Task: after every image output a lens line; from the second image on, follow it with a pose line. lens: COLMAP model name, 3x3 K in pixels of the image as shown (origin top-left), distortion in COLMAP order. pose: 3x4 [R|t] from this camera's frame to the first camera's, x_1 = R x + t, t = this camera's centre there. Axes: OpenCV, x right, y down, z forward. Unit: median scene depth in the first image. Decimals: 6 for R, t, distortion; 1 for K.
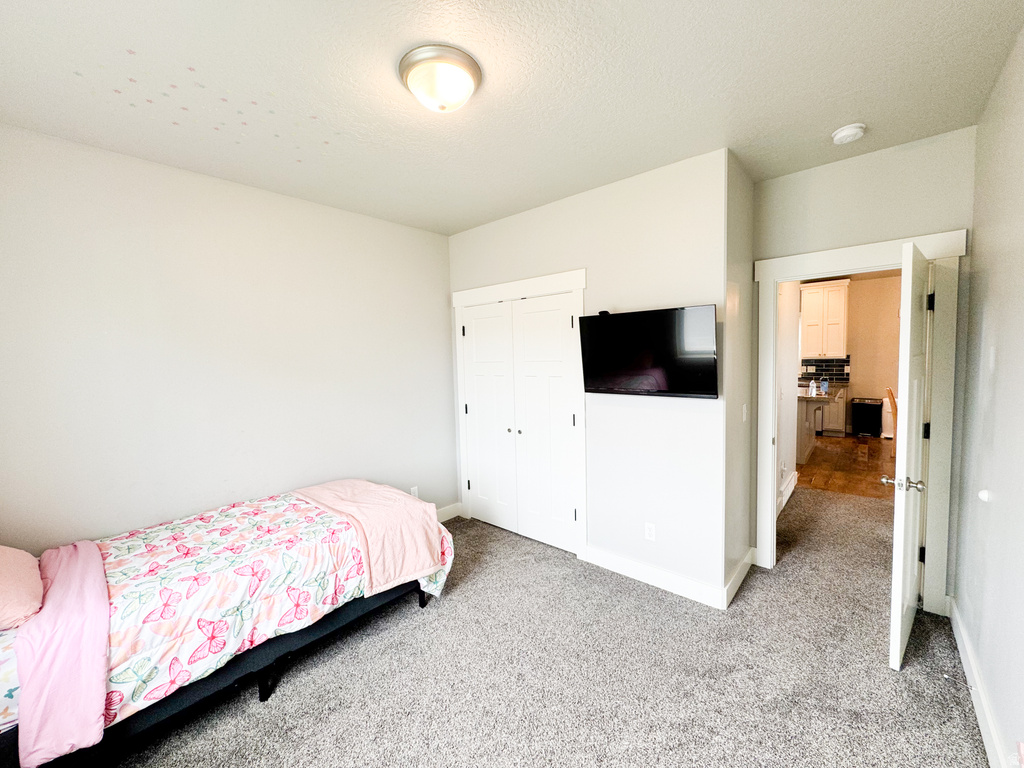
lens RADIAL K [[410.7, 0, 512.0], [0, 410.7, 384.0], [0, 0, 1]] dist [-0.001488, -0.000131]
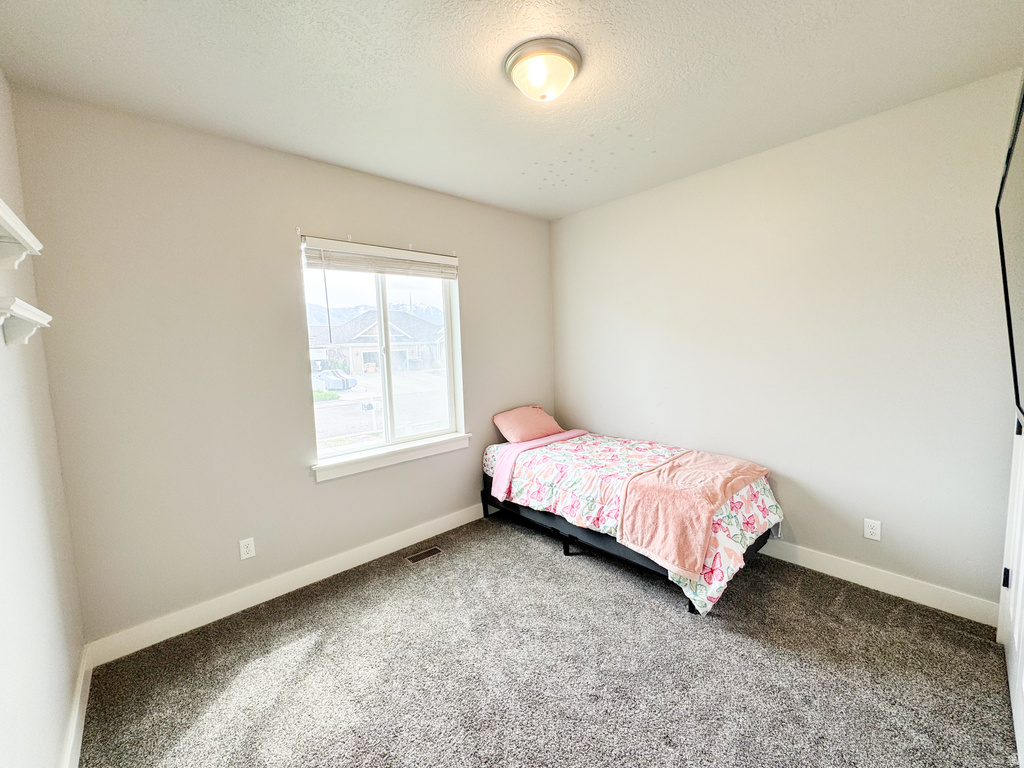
lens RADIAL K [[410.7, 0, 512.0], [0, 410.7, 384.0], [0, 0, 1]] dist [-0.001488, -0.000131]
pose [[-0.112721, 0.123805, -0.985884, 0.813428], [-0.032780, 0.991204, 0.128221, -0.053863], [0.993086, 0.046770, -0.107671, 0.885881]]
